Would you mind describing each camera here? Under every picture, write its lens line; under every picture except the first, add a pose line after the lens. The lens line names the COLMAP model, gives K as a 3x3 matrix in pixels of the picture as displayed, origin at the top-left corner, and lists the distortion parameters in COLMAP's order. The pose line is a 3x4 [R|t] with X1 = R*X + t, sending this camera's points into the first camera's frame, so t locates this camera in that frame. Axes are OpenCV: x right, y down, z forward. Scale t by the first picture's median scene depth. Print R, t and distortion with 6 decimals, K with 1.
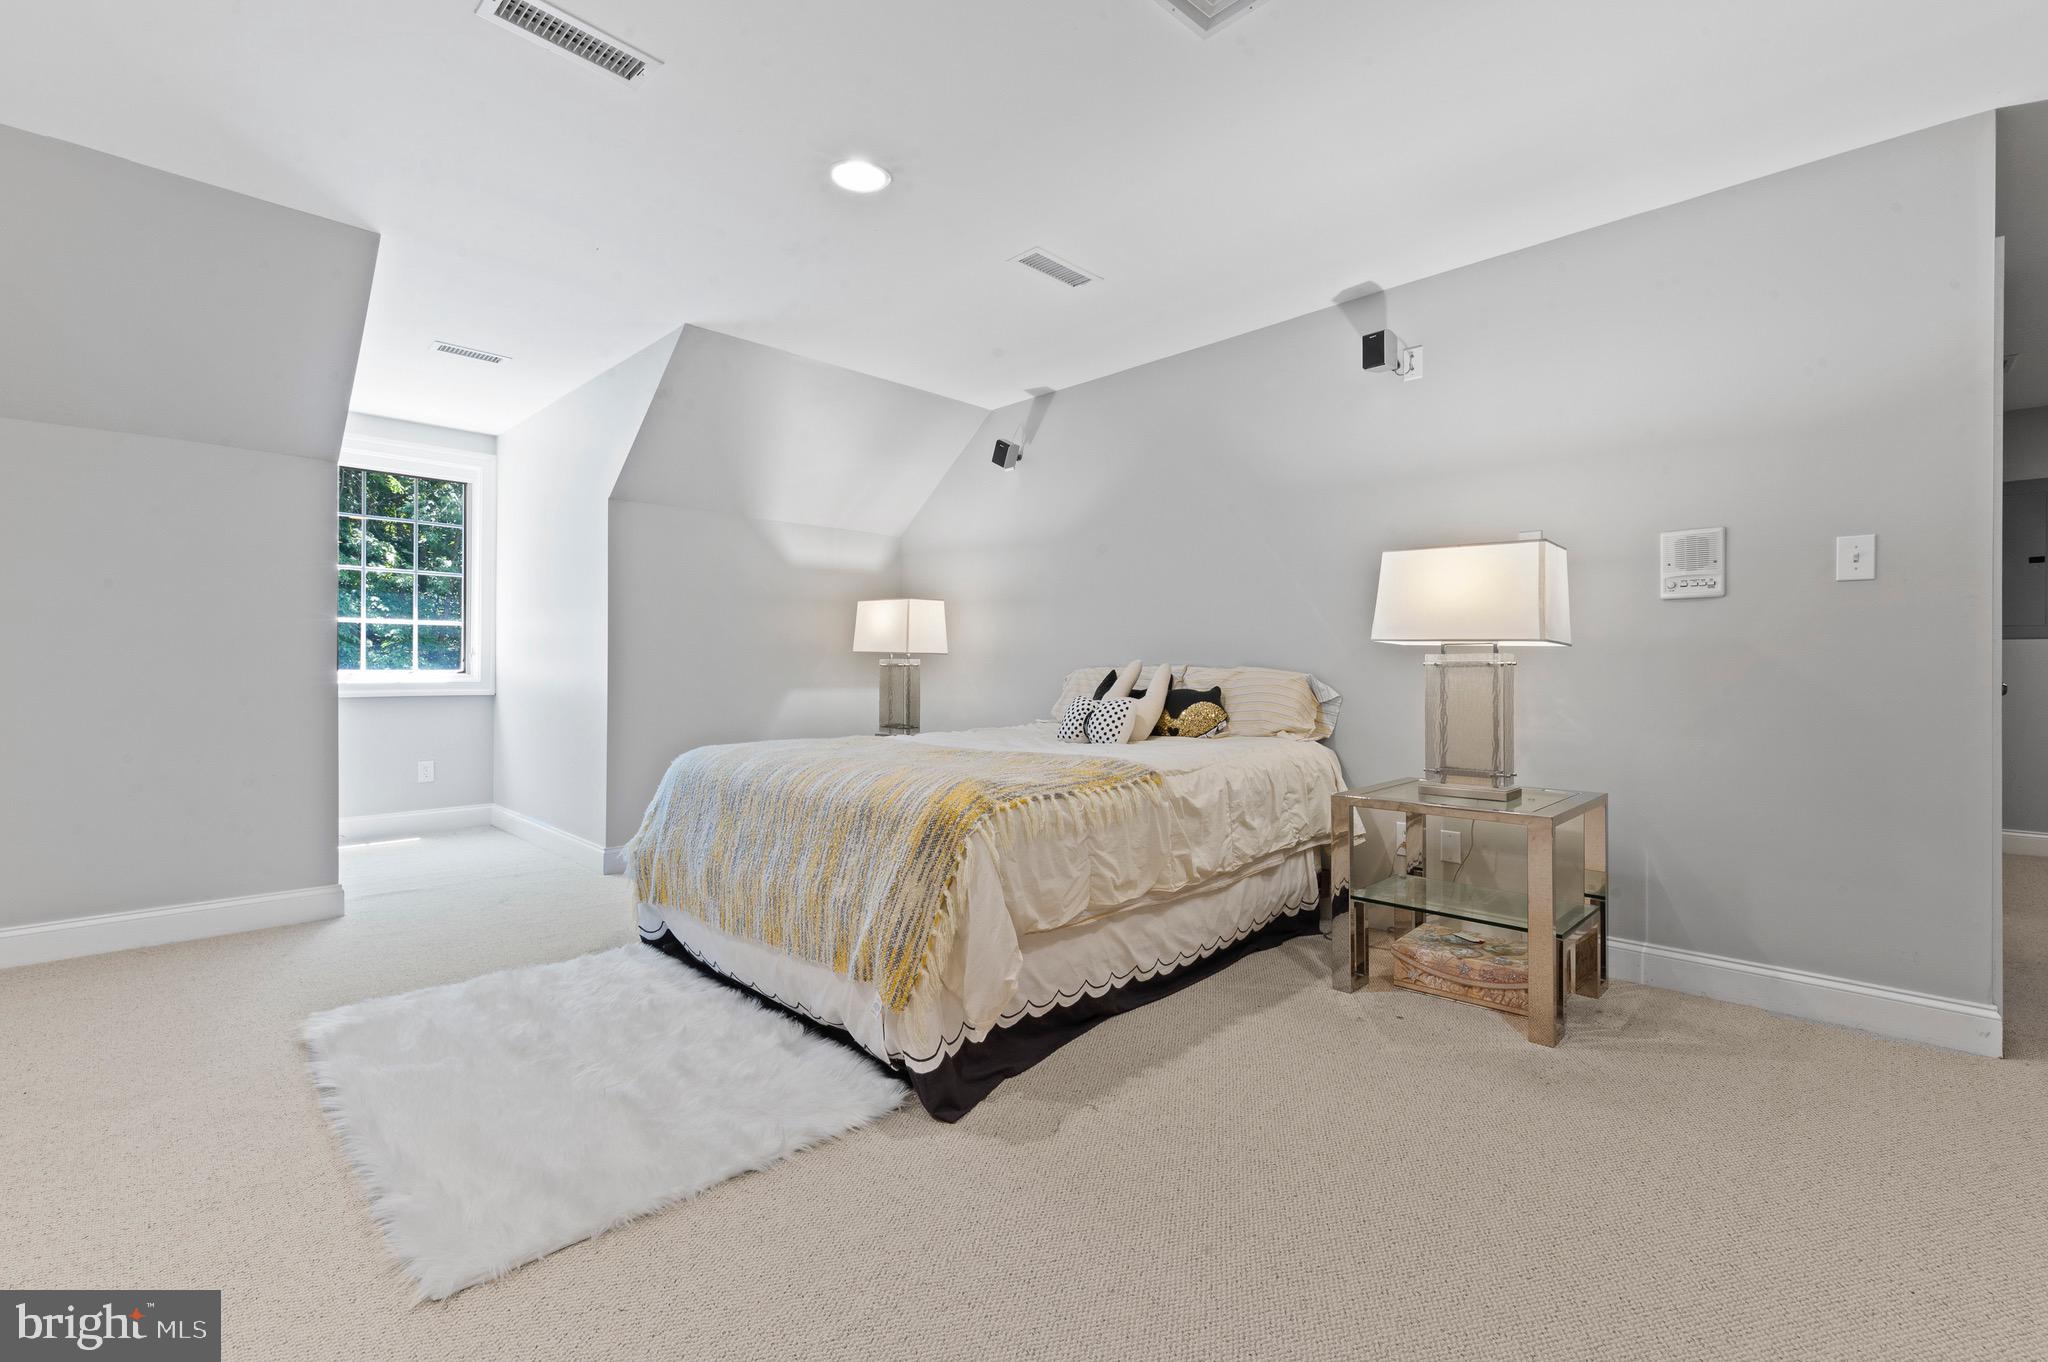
lens RADIAL K [[890.5, 0, 1029.1], [0, 890.5, 672.6], [0, 0, 1]] dist [0.000889, -0.000709]
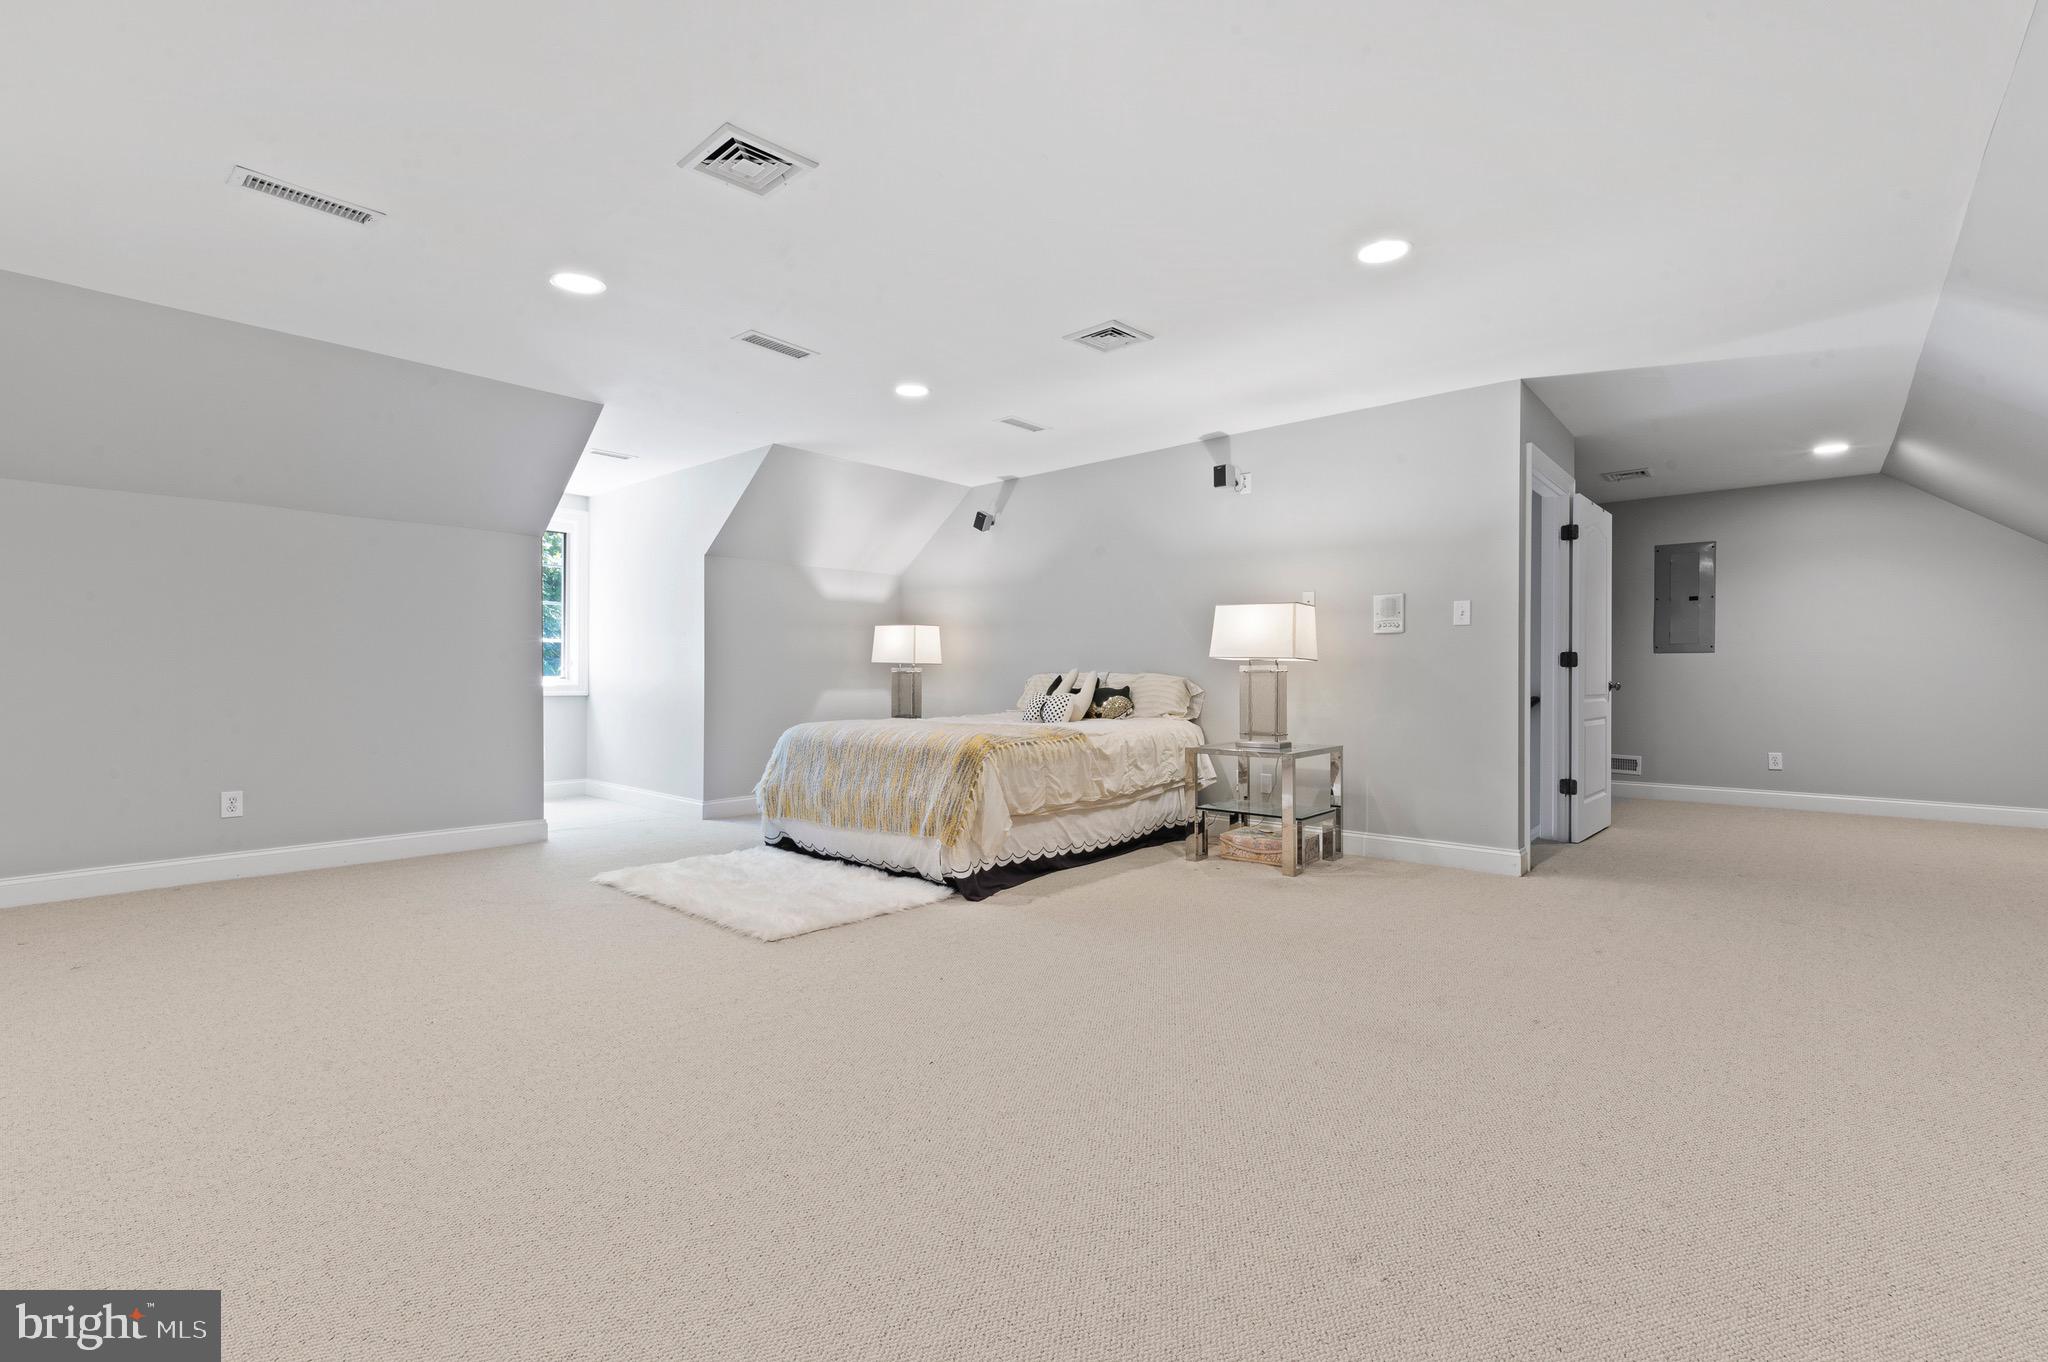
lens RADIAL K [[890.5, 0, 1020.8], [0, 890.5, 680.5], [0, 0, 1]] dist [0.000889, -0.000709]
pose [[0.998916, -0.001821, 0.046515, -0.054593], [0.001747, 0.999997, 0.001636, 0.004181], [-0.046518, -0.001553, 0.998916, -0.669460]]
